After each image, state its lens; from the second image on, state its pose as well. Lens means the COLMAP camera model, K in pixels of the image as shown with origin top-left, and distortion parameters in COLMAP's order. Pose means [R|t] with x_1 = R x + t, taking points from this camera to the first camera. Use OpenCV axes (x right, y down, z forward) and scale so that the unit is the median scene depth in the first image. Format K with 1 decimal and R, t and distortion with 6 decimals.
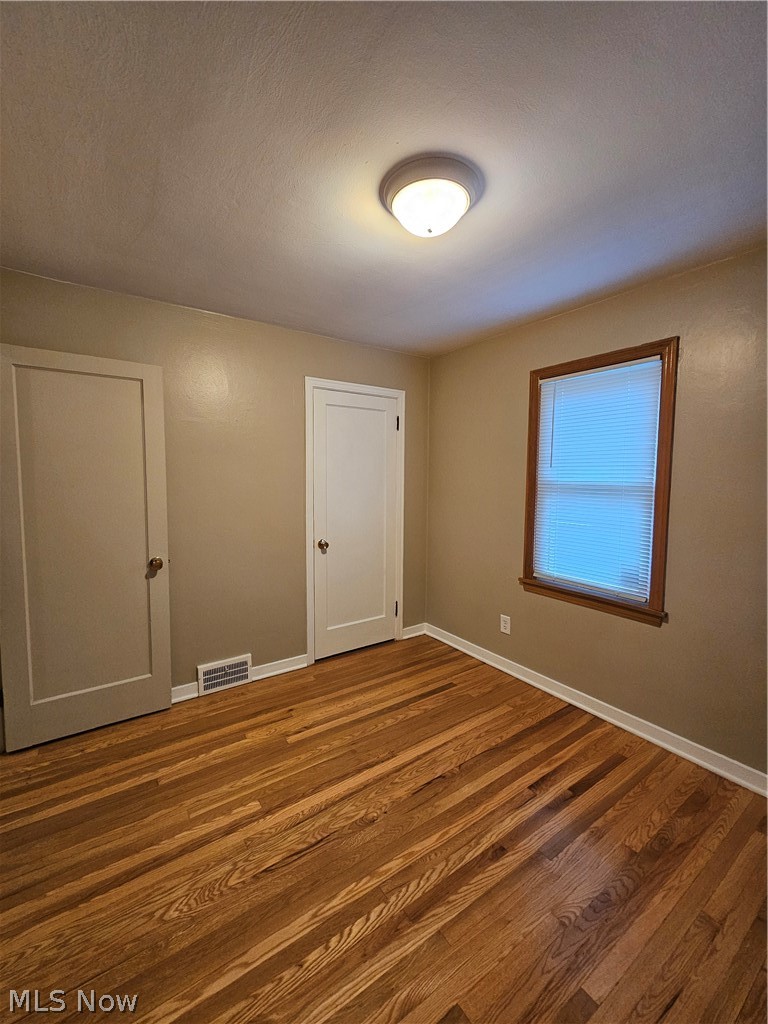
lens RADIAL K [[419.4, 0, 381.2], [0, 419.4, 511.5], [0, 0, 1]] dist [0.003379, -0.002809]
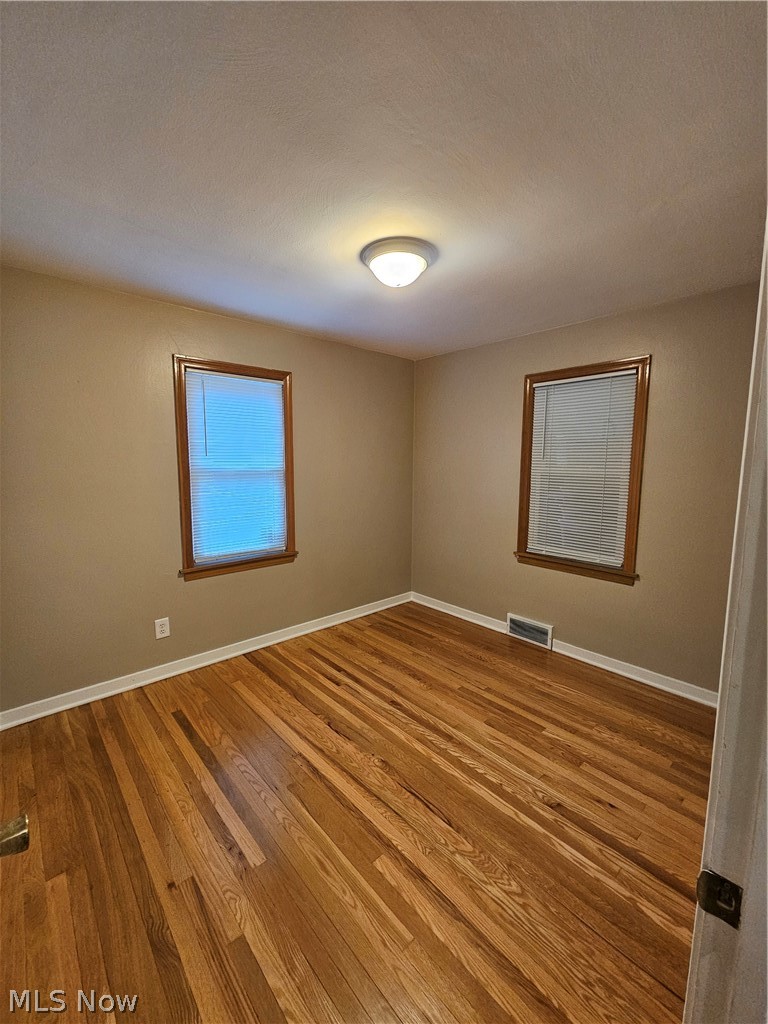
lens RADIAL K [[419.4, 0, 374.7], [0, 419.4, 511.6], [0, 0, 1]] dist [0.003379, -0.002809]
pose [[-0.118899, -0.132604, 0.984012, -0.988689], [0.080432, 0.986499, 0.142657, -0.116525], [-0.989643, 0.096108, -0.106628, 0.984061]]
